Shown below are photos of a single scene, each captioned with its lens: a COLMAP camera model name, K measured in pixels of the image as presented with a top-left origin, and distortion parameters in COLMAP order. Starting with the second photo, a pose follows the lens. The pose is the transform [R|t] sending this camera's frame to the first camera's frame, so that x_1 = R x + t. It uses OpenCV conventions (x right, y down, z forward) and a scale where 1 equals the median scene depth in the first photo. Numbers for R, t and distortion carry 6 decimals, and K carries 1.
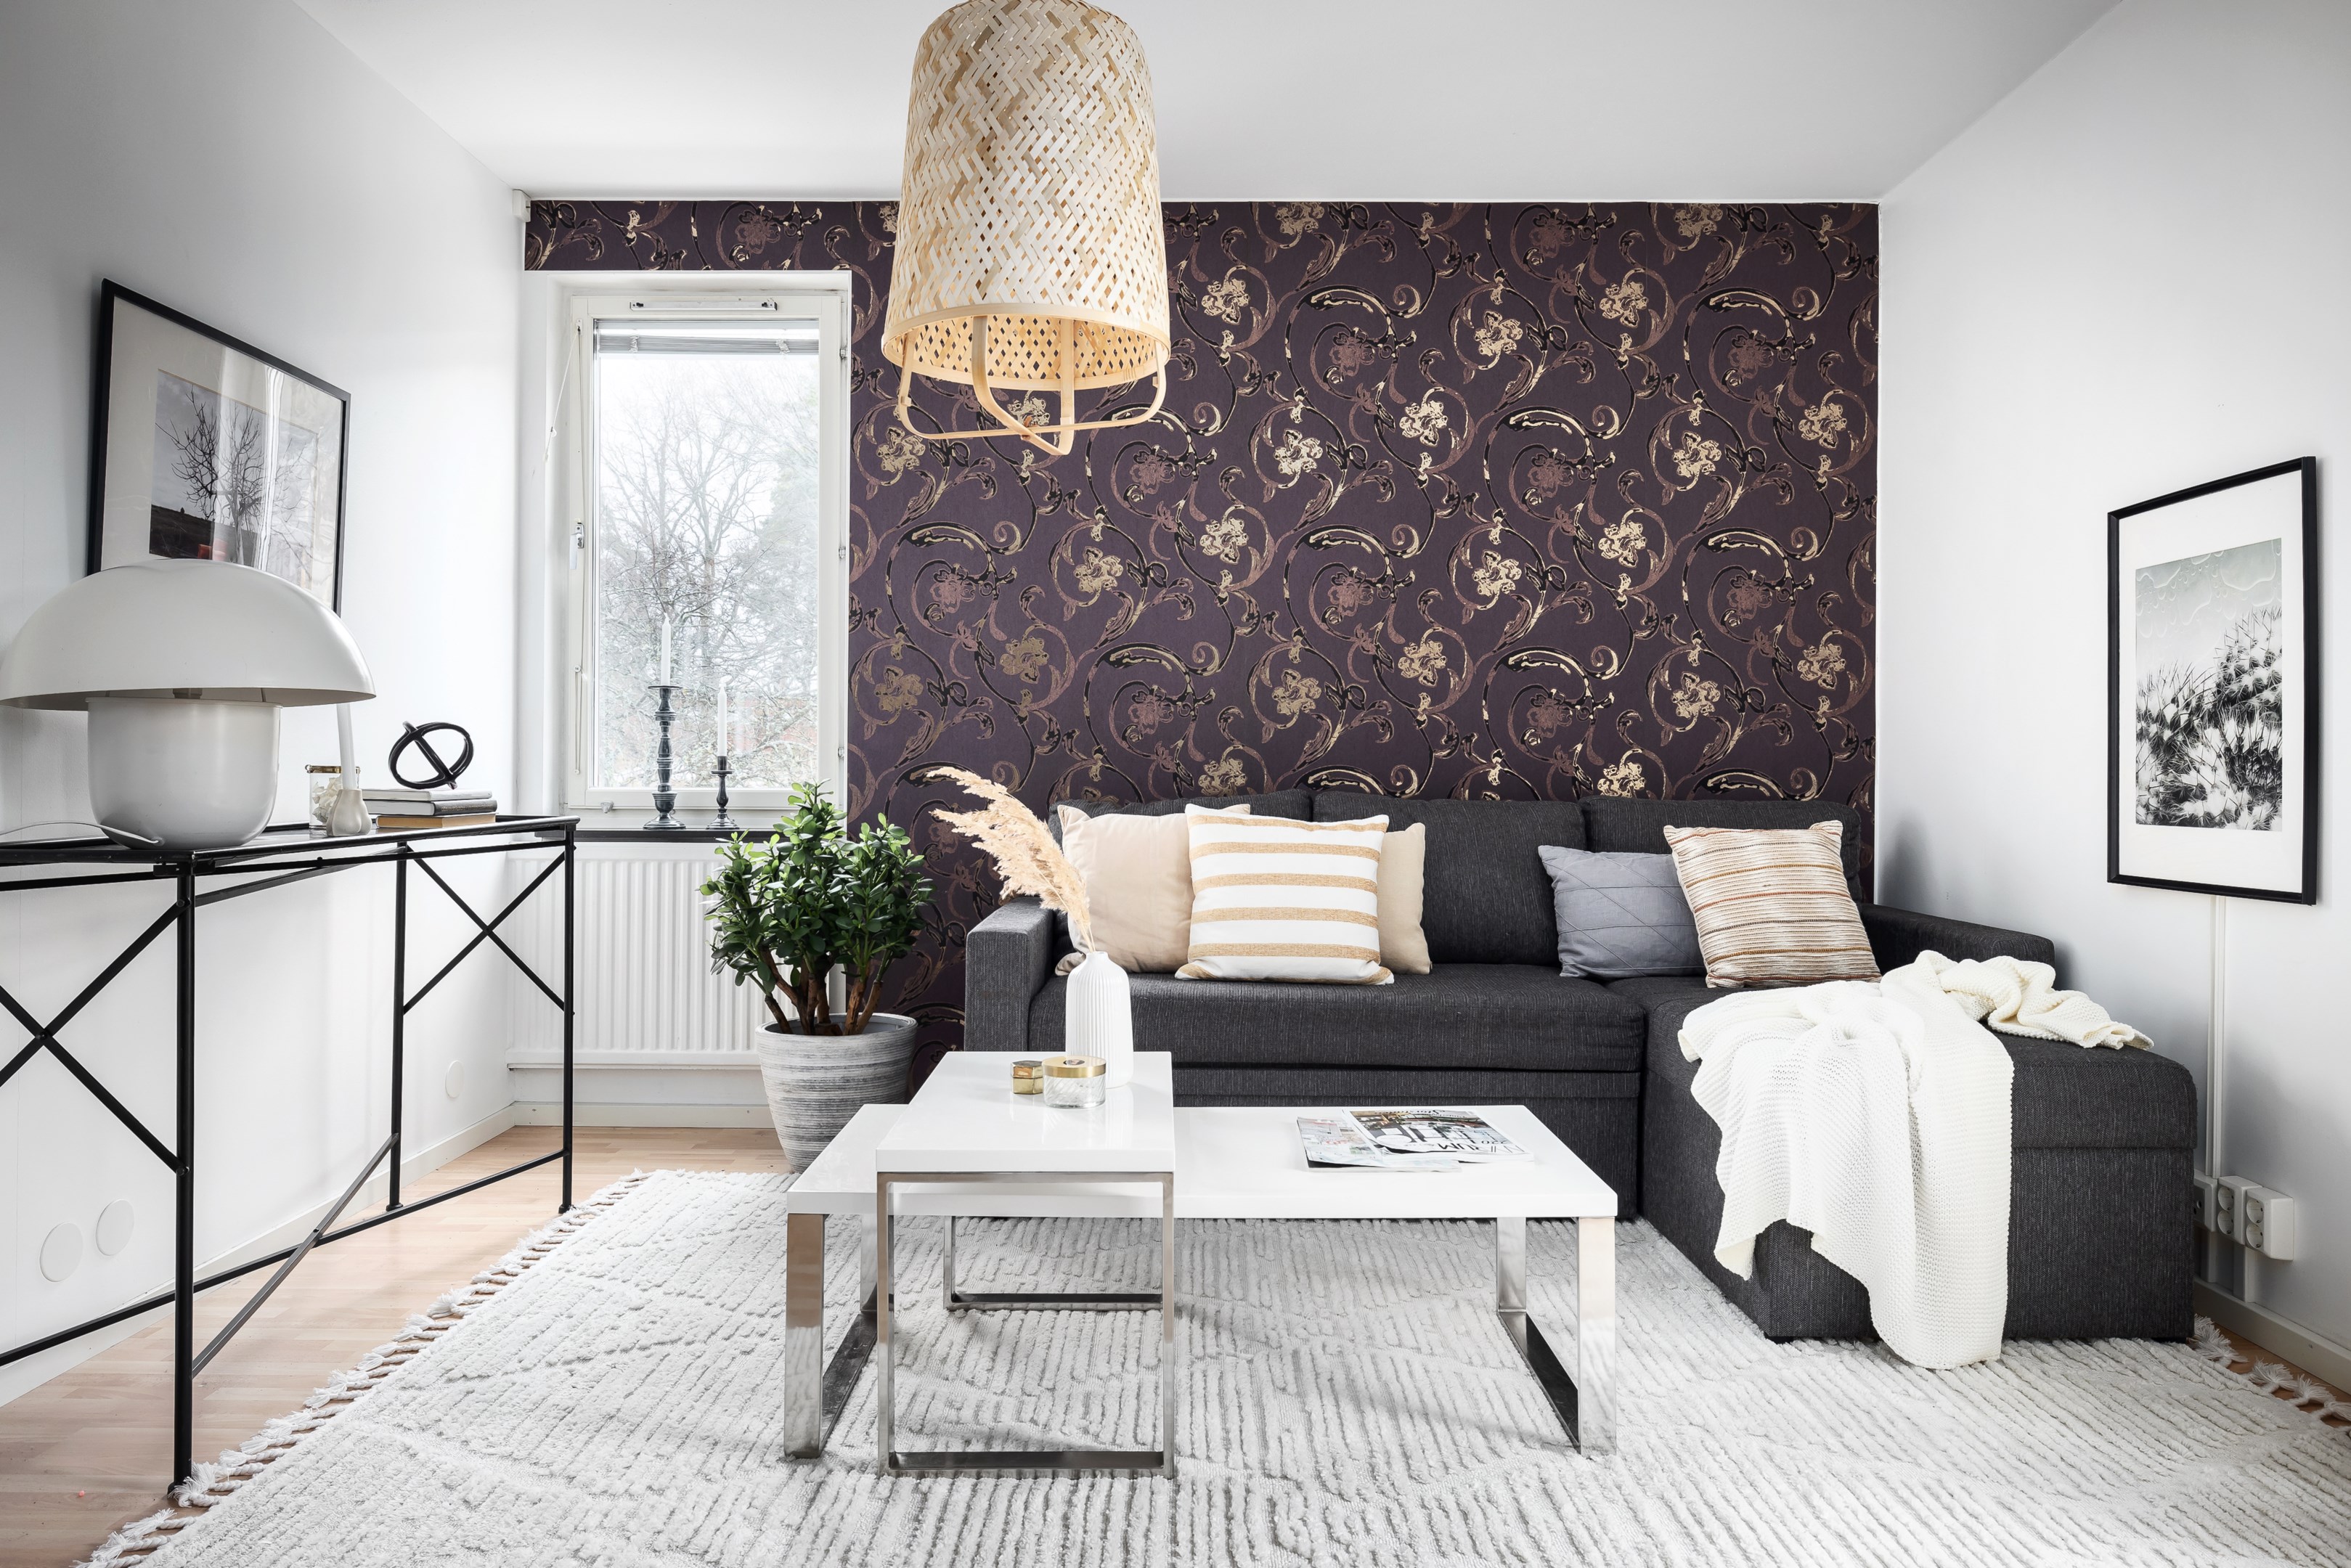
lens RADIAL K [[1533.1, 0, 1176.4], [0, 1533.1, 761.1], [0, 0, 1]] dist [-0.003024, 0.000791]
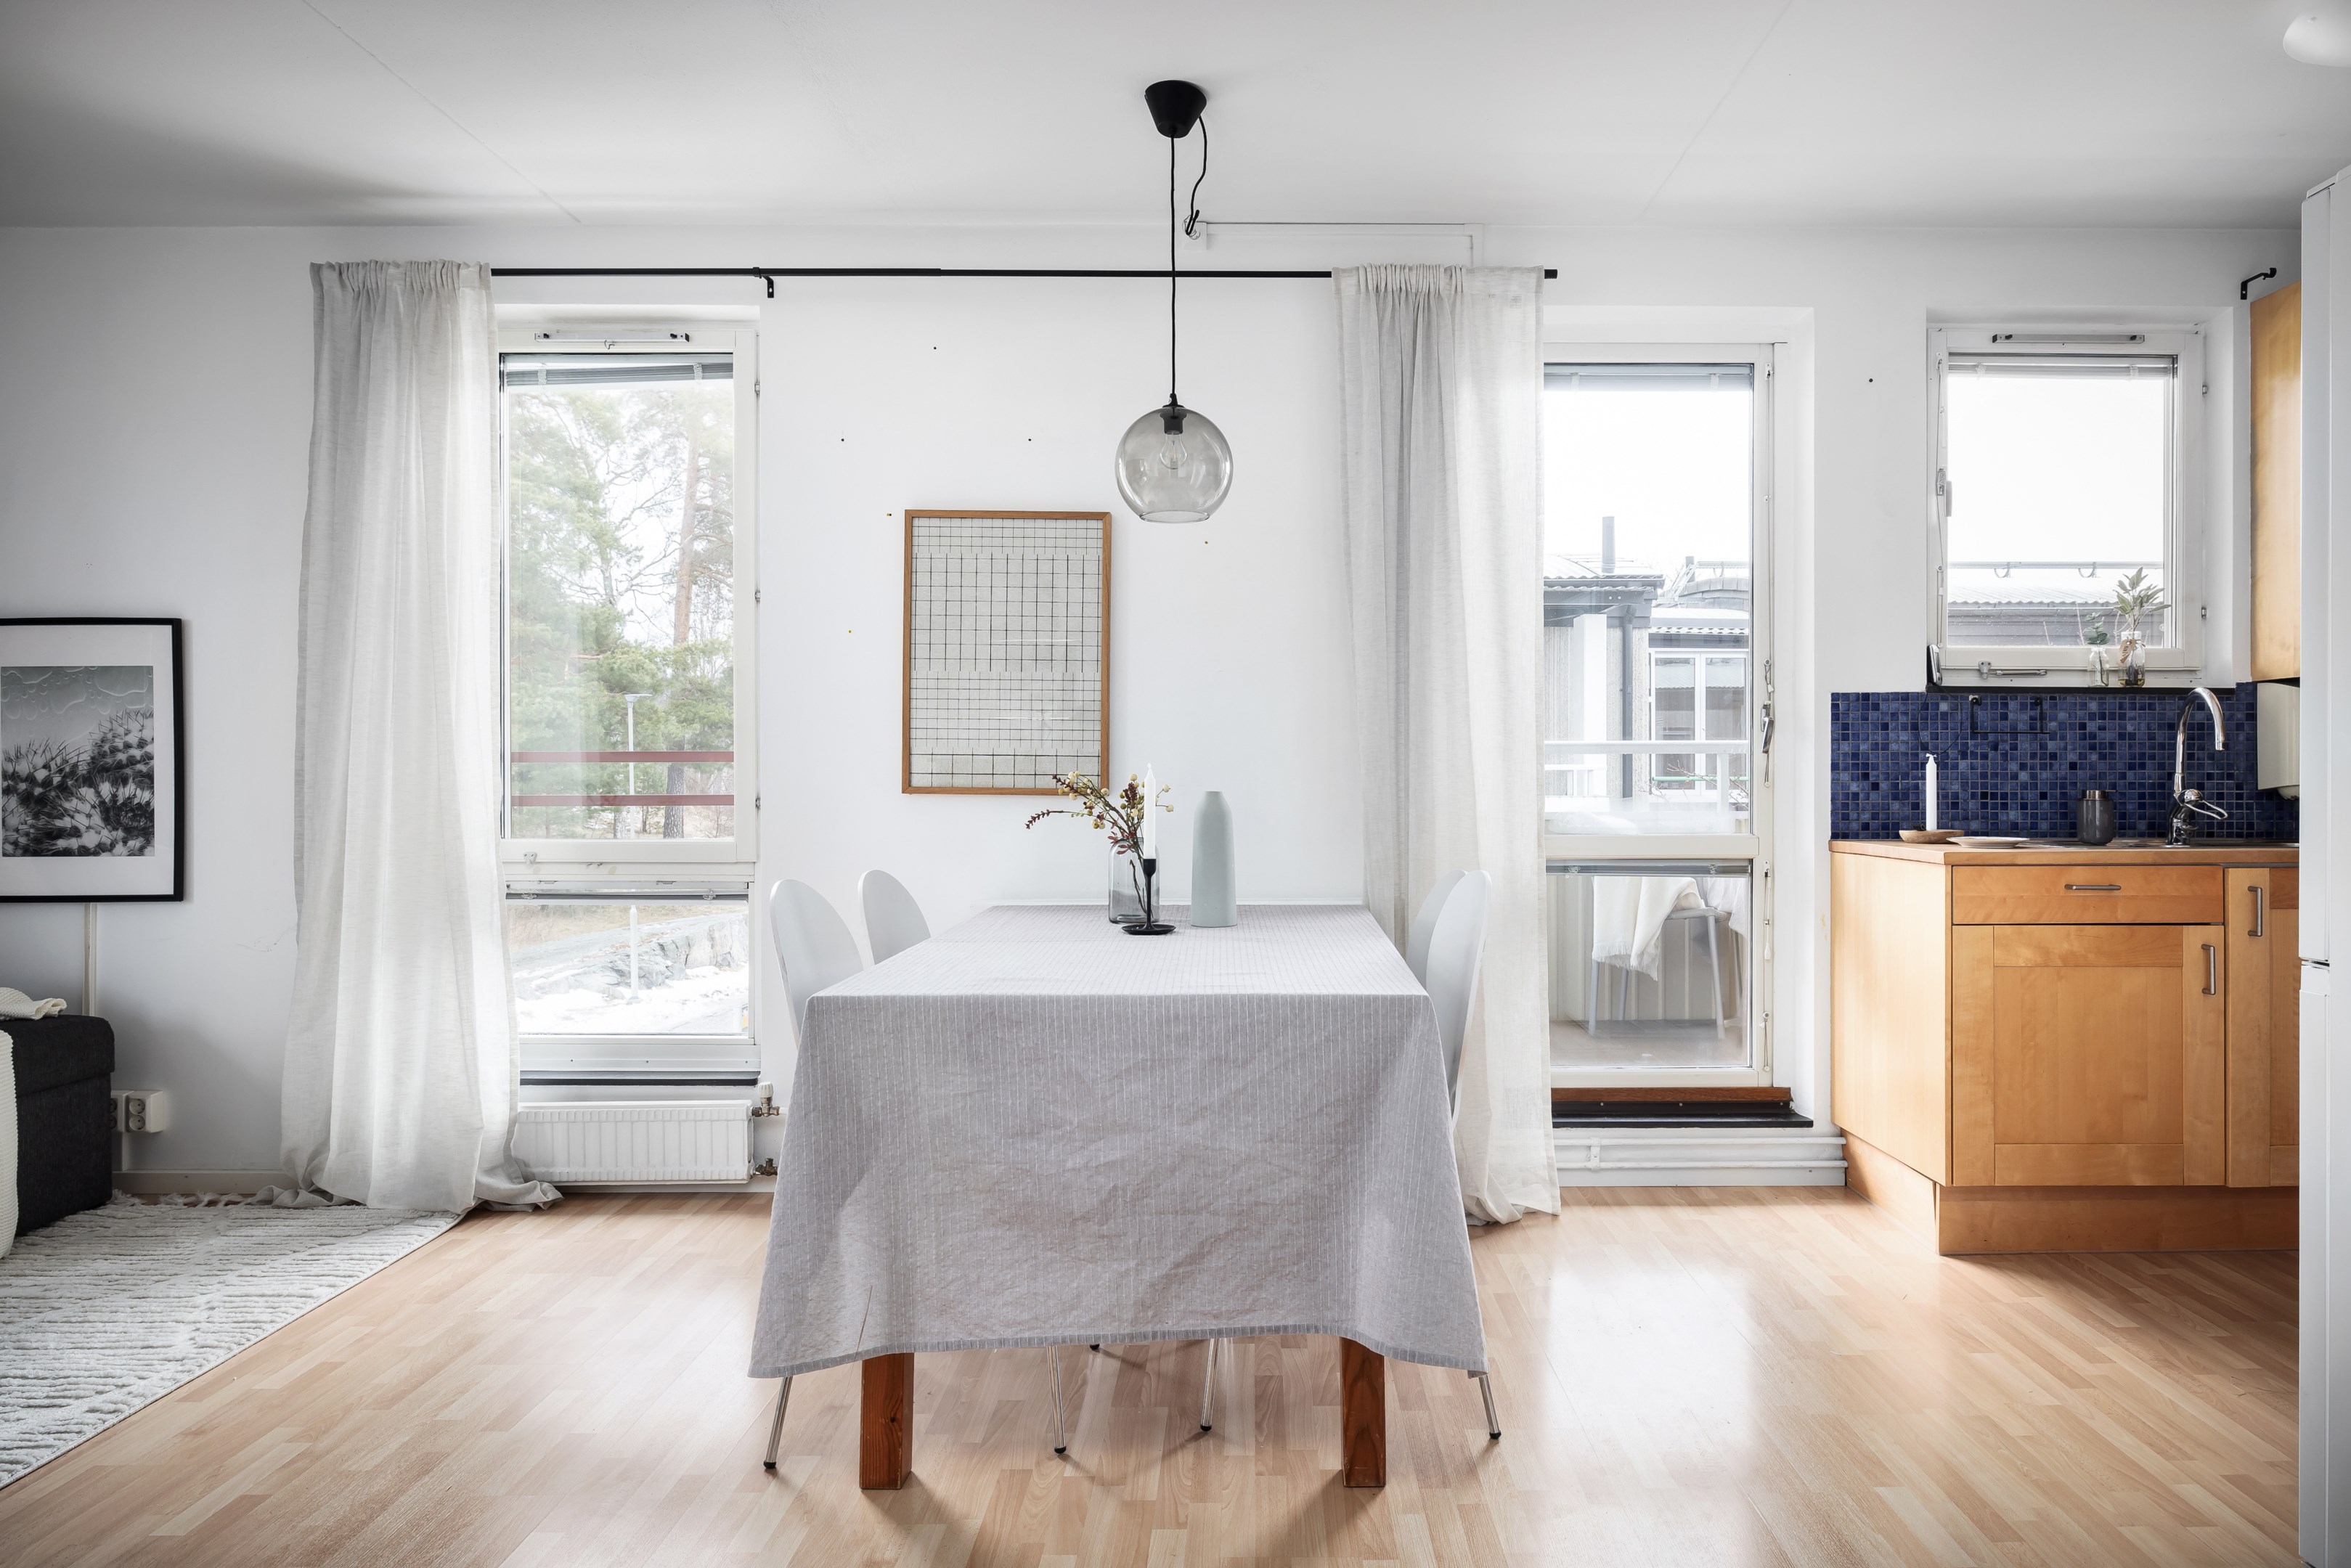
lens RADIAL K [[1399.1, 0, 1265.6], [0, 1399.1, 781.3], [0, 0, 1]] dist [-0.007486, 0.000455]
pose [[-0.011766, -0.008025, 0.999899, -0.463817], [-0.004678, 0.999957, 0.007970, -0.030710], [-0.999920, -0.004583, -0.011803, -0.069567]]
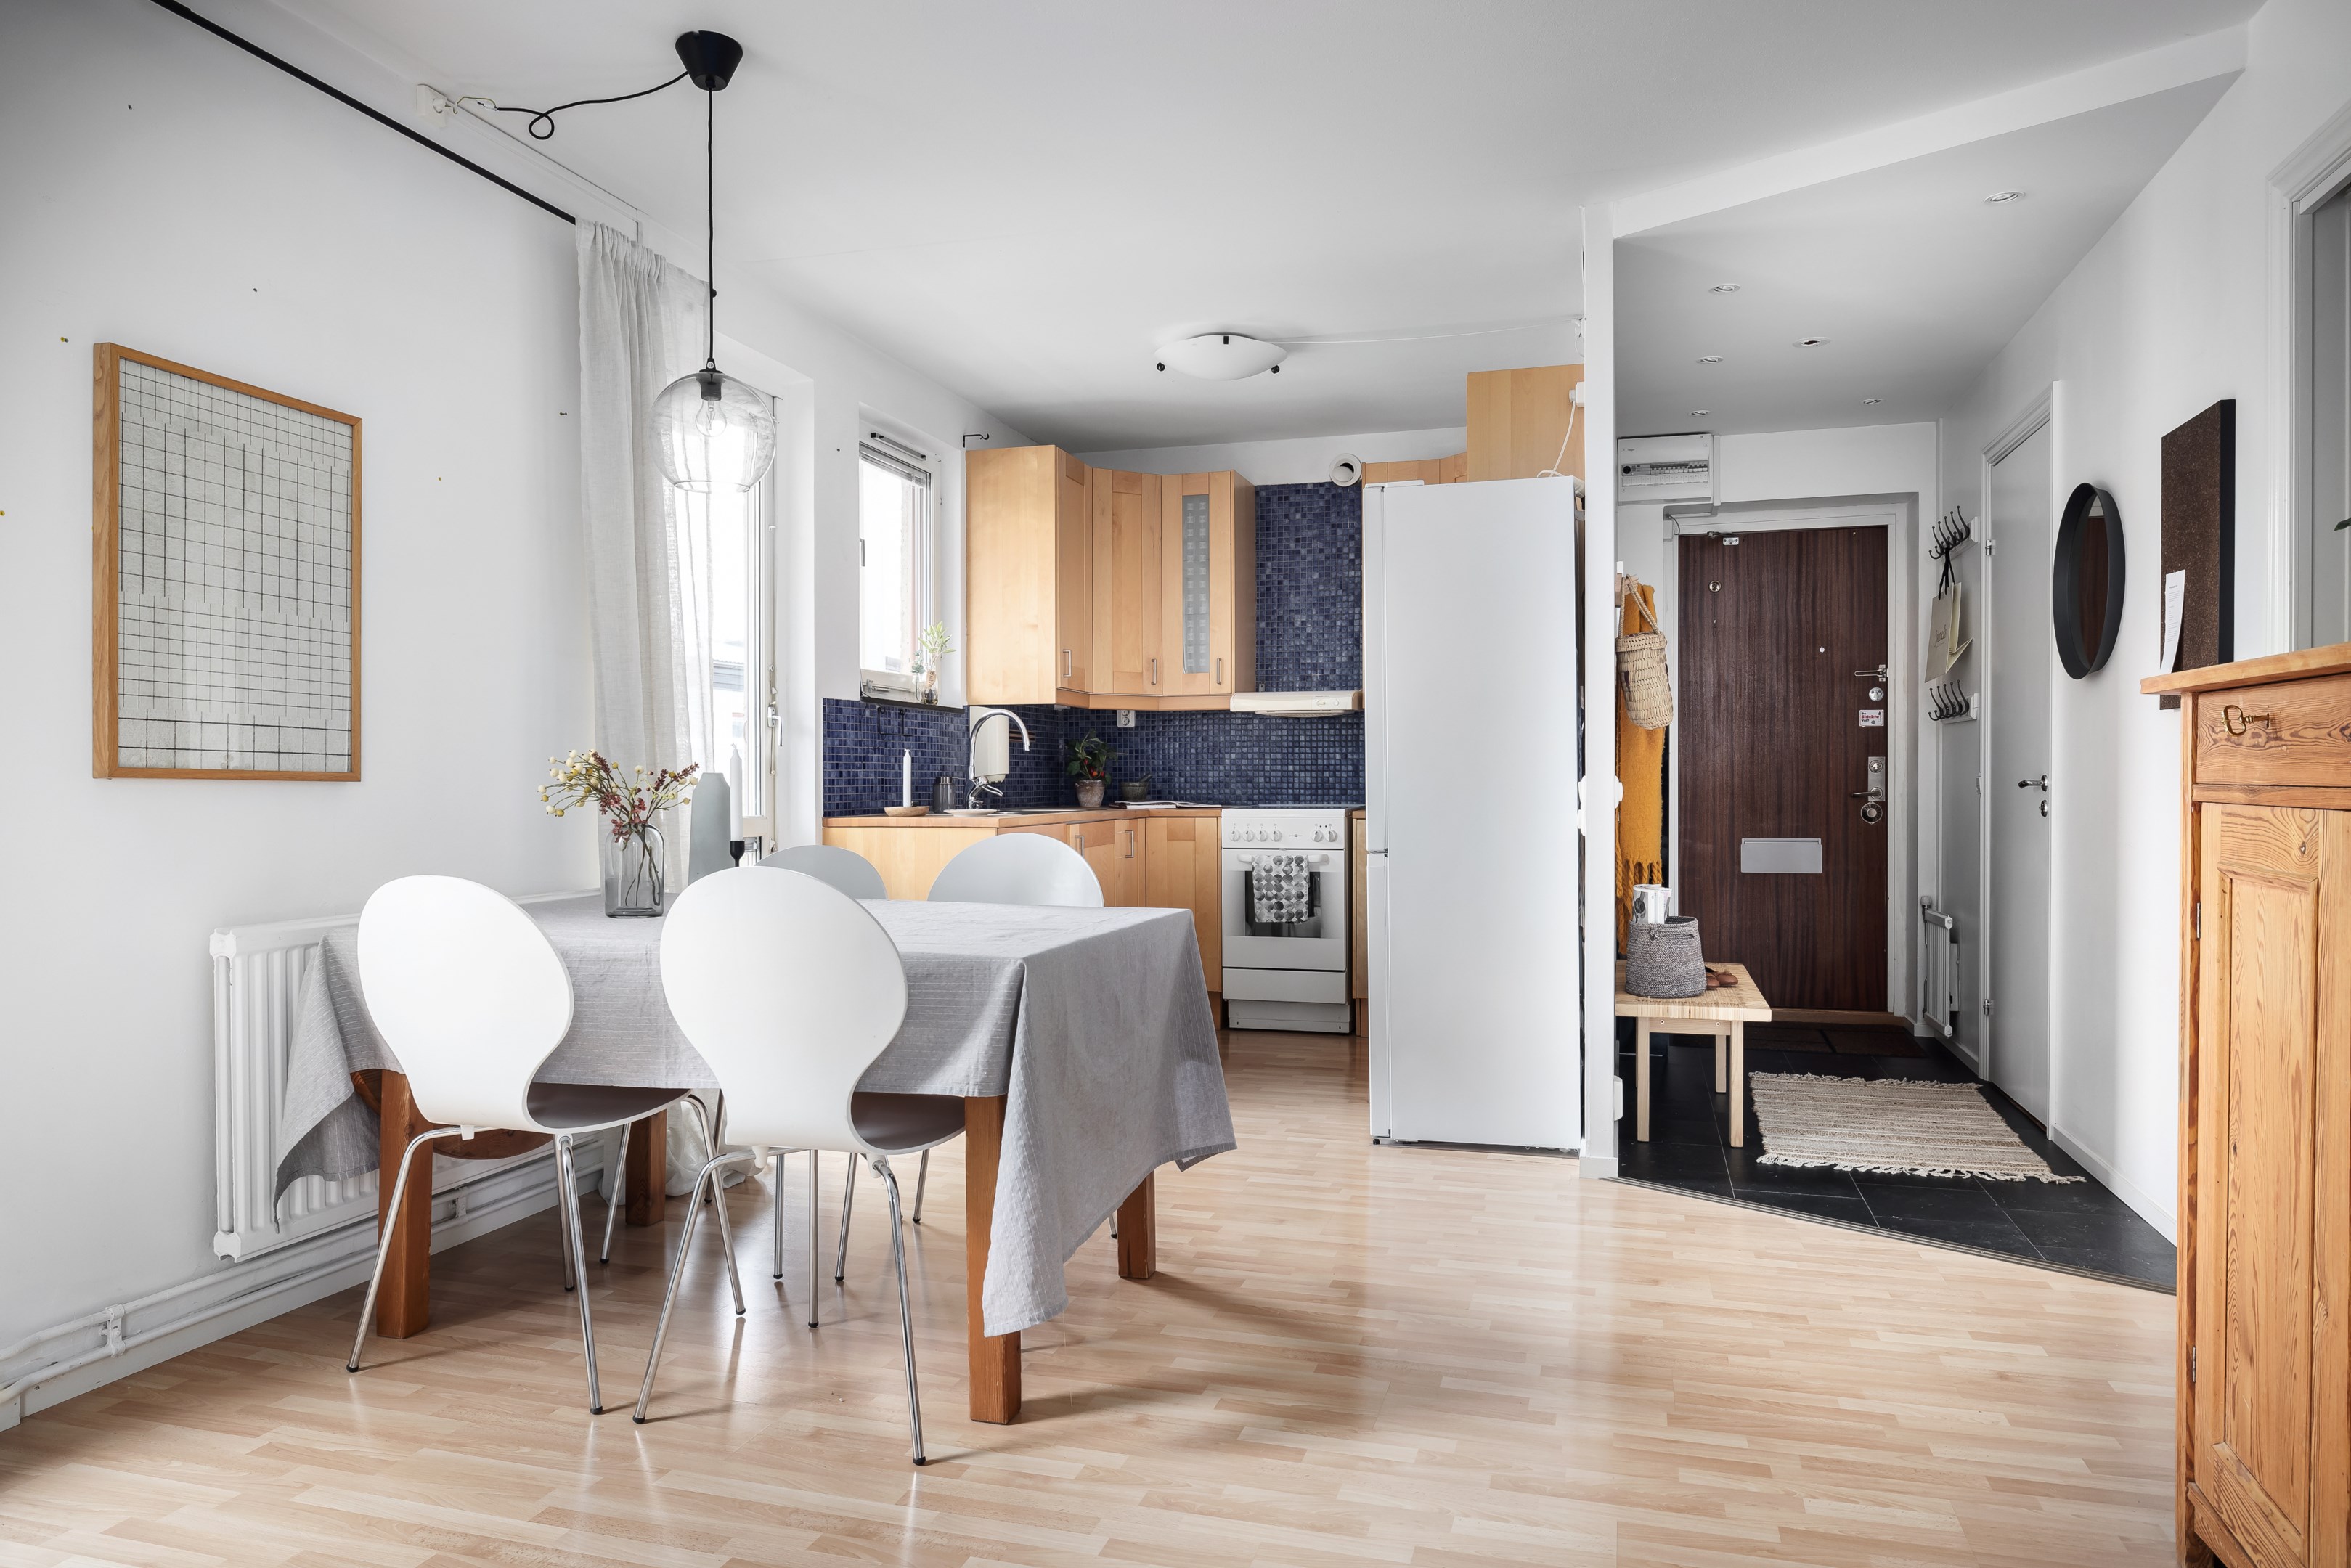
lens RADIAL K [[1512.7, 0, 1168.3], [0, 1512.7, 792.1], [0, 0, 1]] dist [0.000120, -0.001069]
pose [[-0.957375, -0.006103, 0.288783, -0.160155], [-0.005241, 0.999979, 0.003756, -0.012604], [-0.288800, 0.002083, -0.957387, 0.658184]]
